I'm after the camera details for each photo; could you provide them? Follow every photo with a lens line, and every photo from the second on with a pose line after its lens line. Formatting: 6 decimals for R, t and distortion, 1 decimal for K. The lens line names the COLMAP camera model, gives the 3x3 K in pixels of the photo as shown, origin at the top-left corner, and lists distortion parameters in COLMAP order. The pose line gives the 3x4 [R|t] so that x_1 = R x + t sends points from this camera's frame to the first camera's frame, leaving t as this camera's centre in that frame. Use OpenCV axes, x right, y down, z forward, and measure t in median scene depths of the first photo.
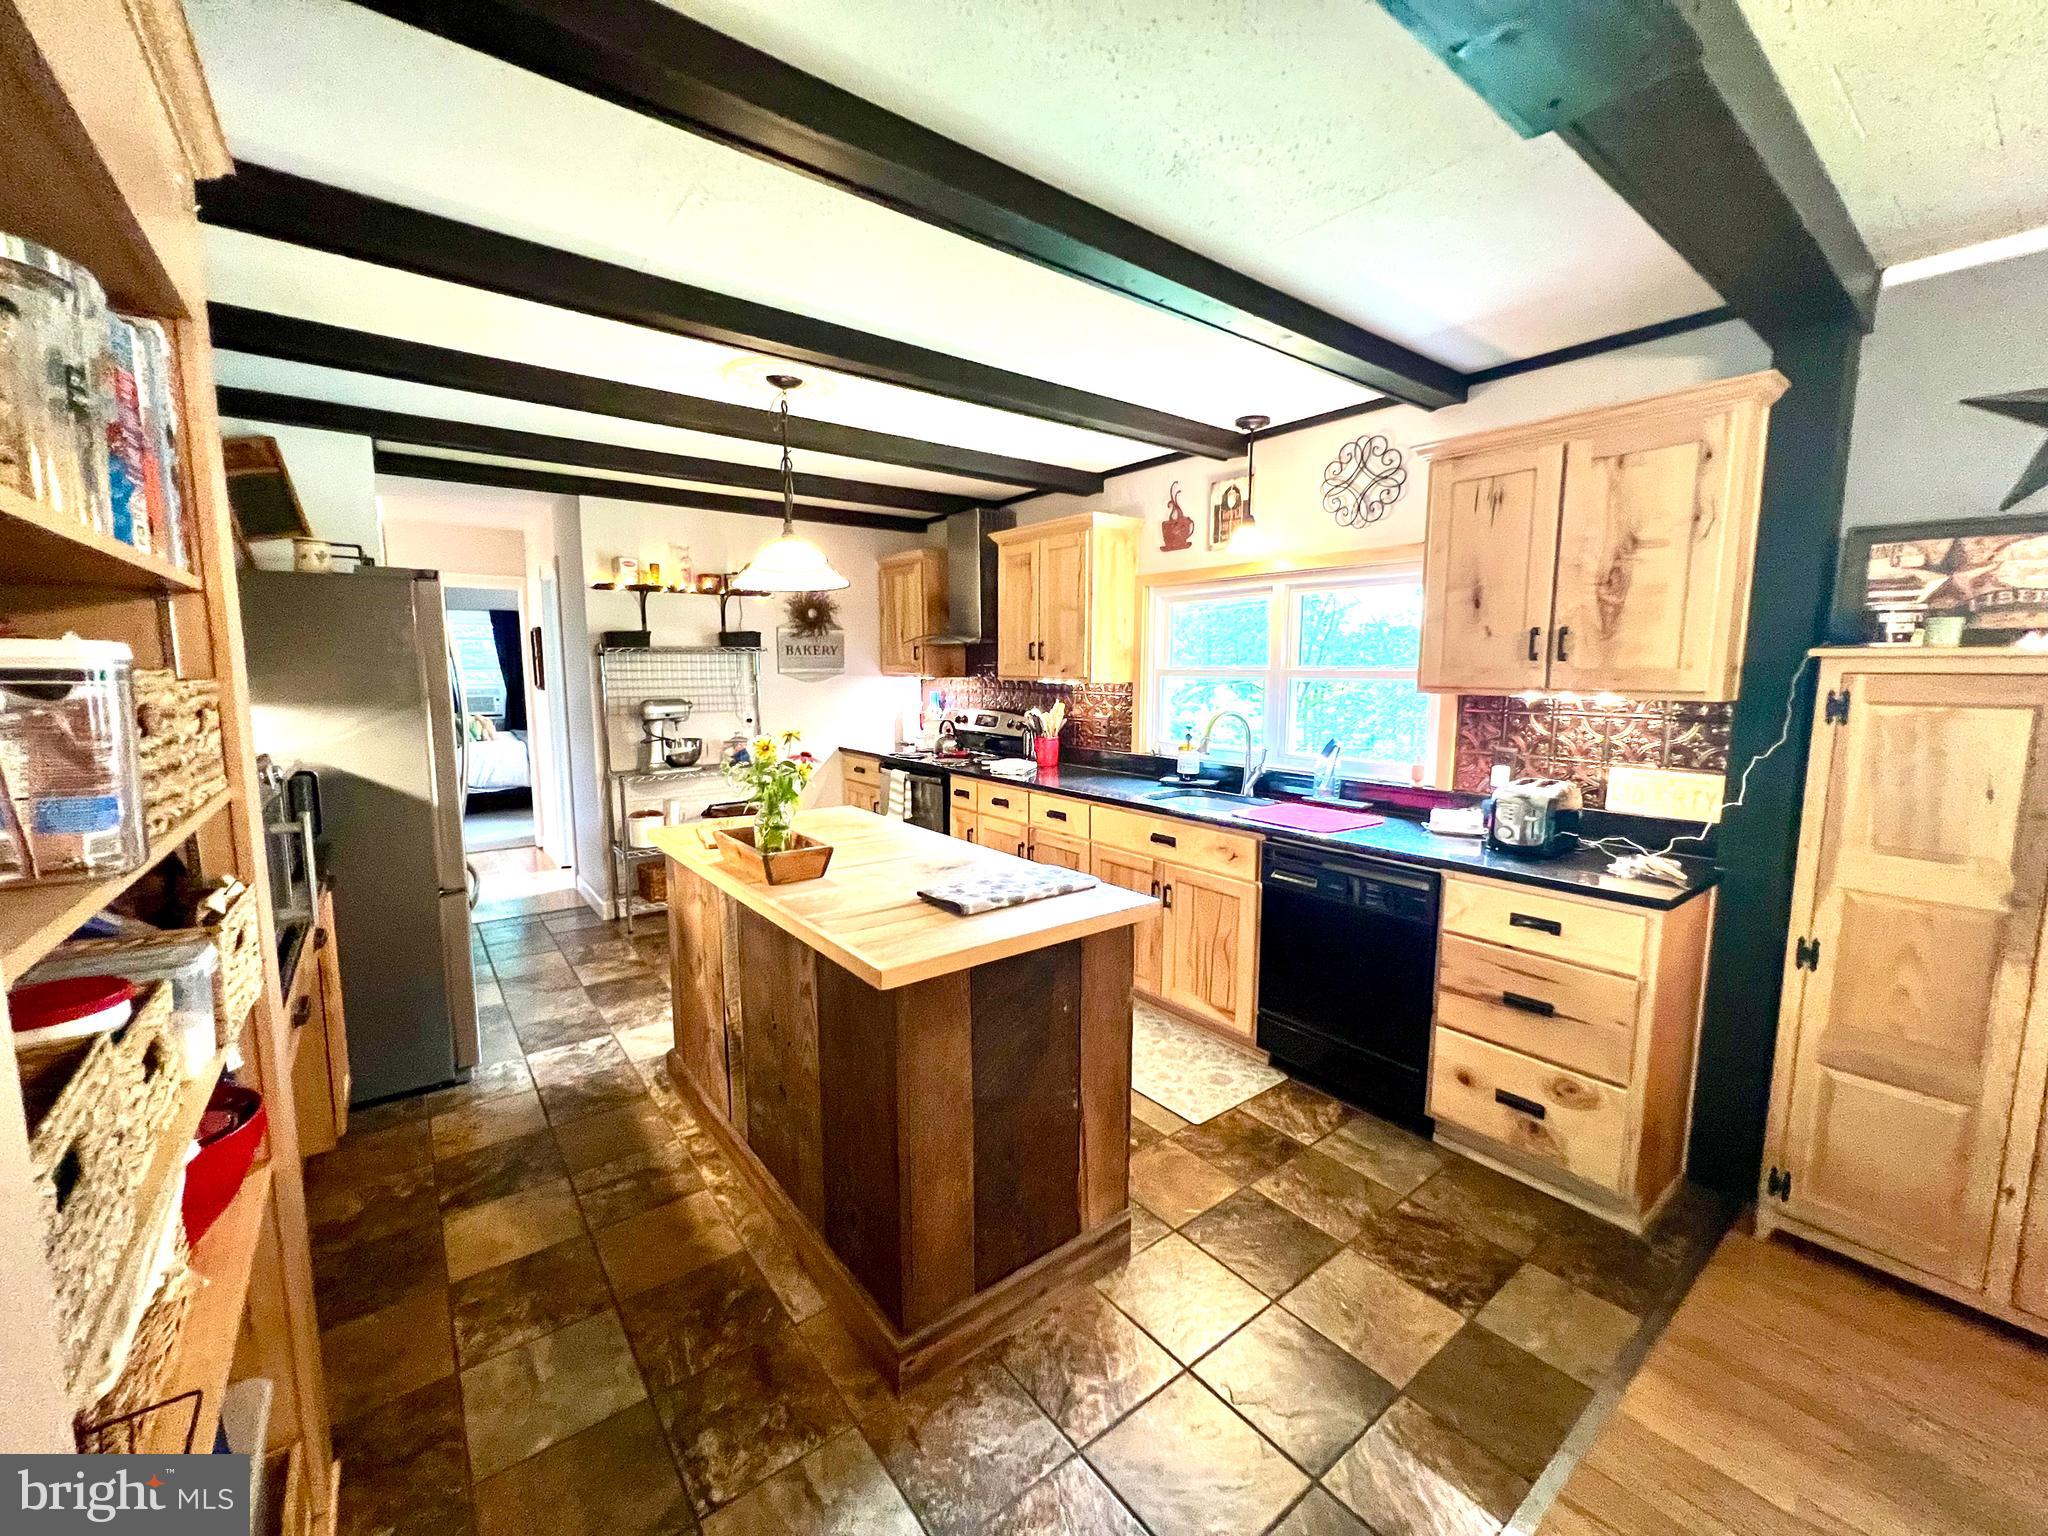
lens RADIAL K [[821.7, 0, 1021.1], [0, 821.7, 762.9], [0, 0, 1]] dist [-0.001226, 0.000501]
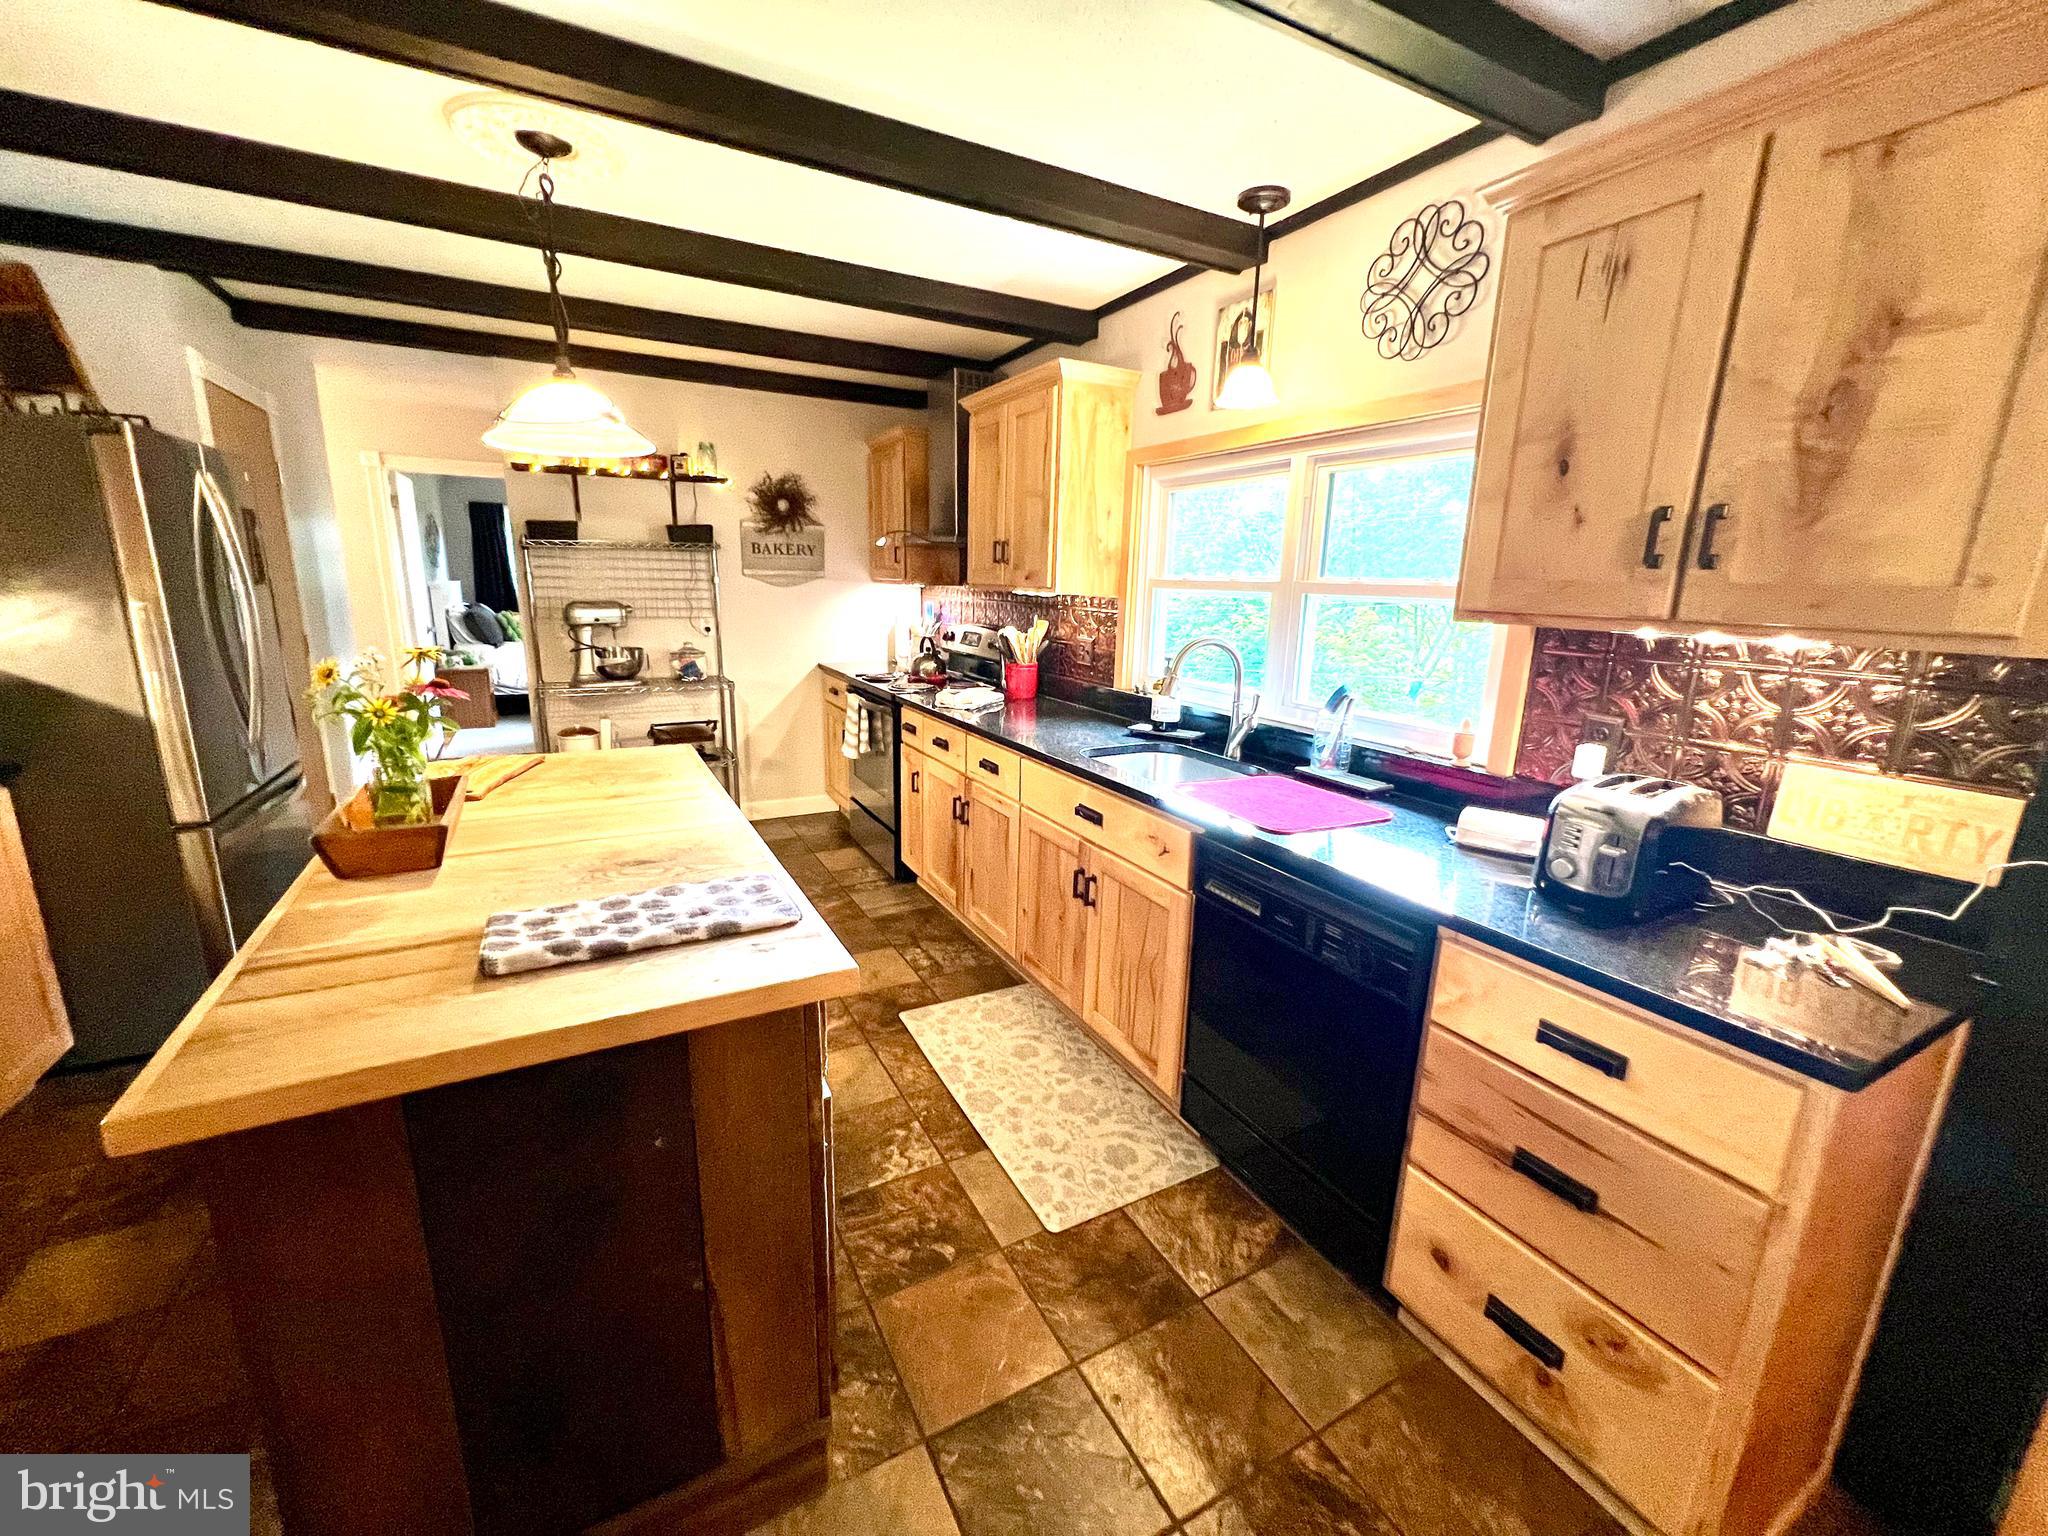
lens RADIAL K [[821.3, 0, 1019.4], [0, 821.3, 762.4], [0, 0, 1]] dist [-0.002202, 0.000496]
pose [[0.986624, 0.058034, -0.152331, 0.243646], [-0.042327, 0.993634, 0.104398, -0.028231], [0.157420, -0.096554, 0.982800, 0.311916]]
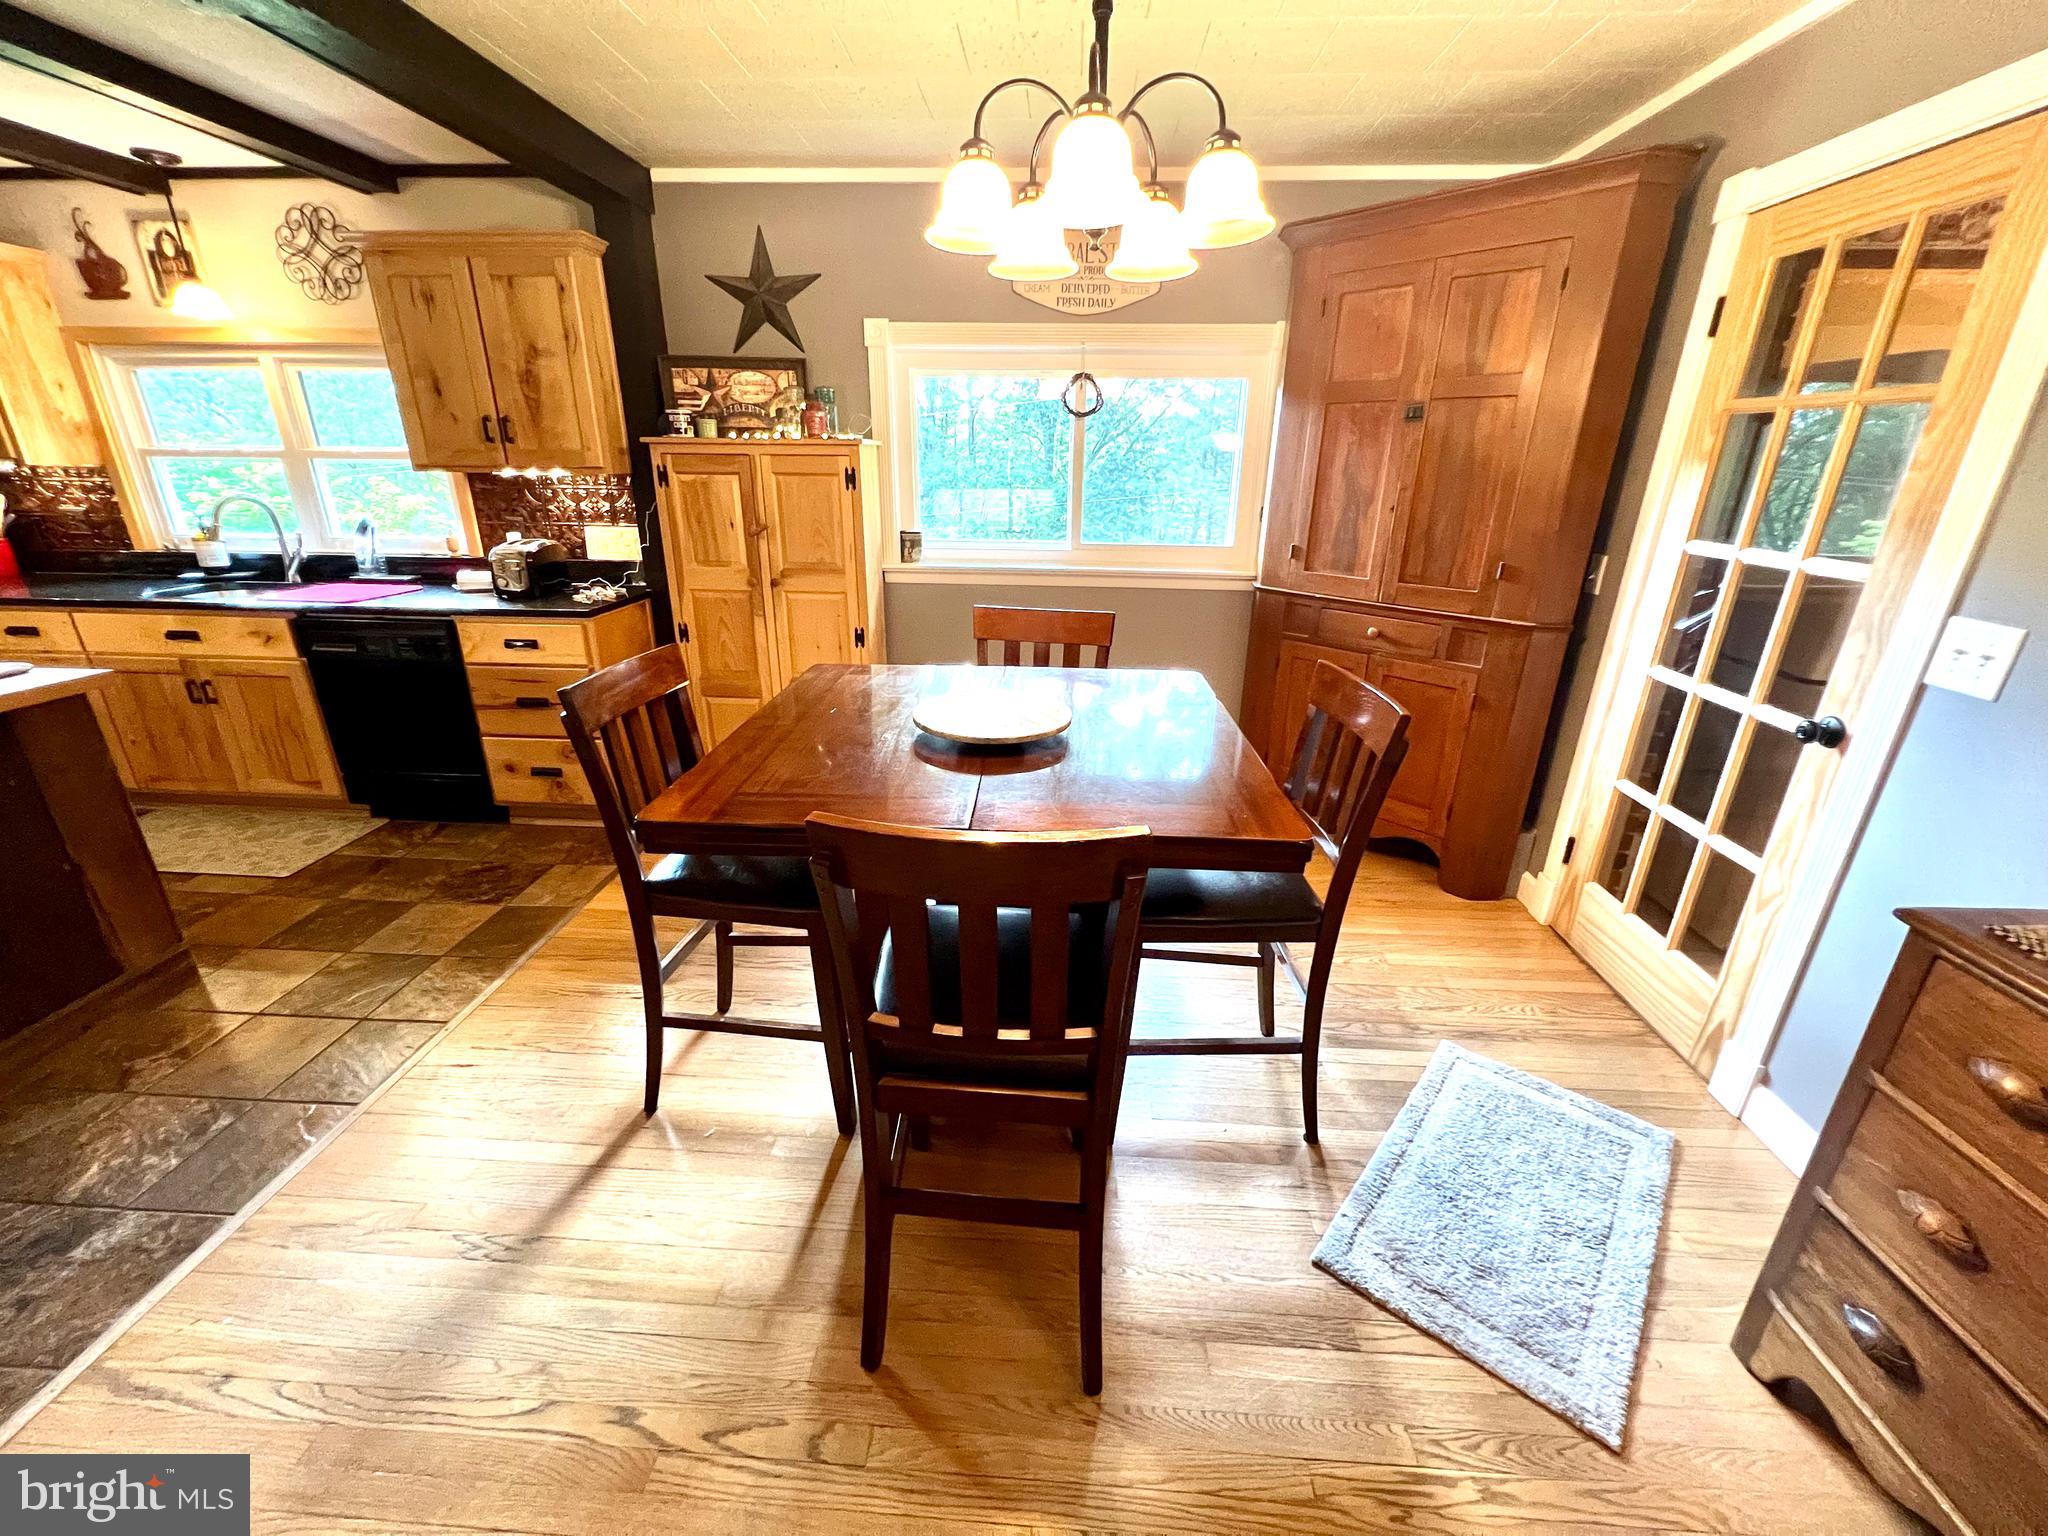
lens RADIAL K [[821.3, 0, 1019.4], [0, 821.3, 762.4], [0, 0, 1]] dist [-0.002202, 0.000496]
pose [[0.652976, -0.259647, 0.711481, 0.101060], [0.079446, 0.957699, 0.276589, 0.052899], [-0.753200, -0.124081, 0.645982, -0.420477]]
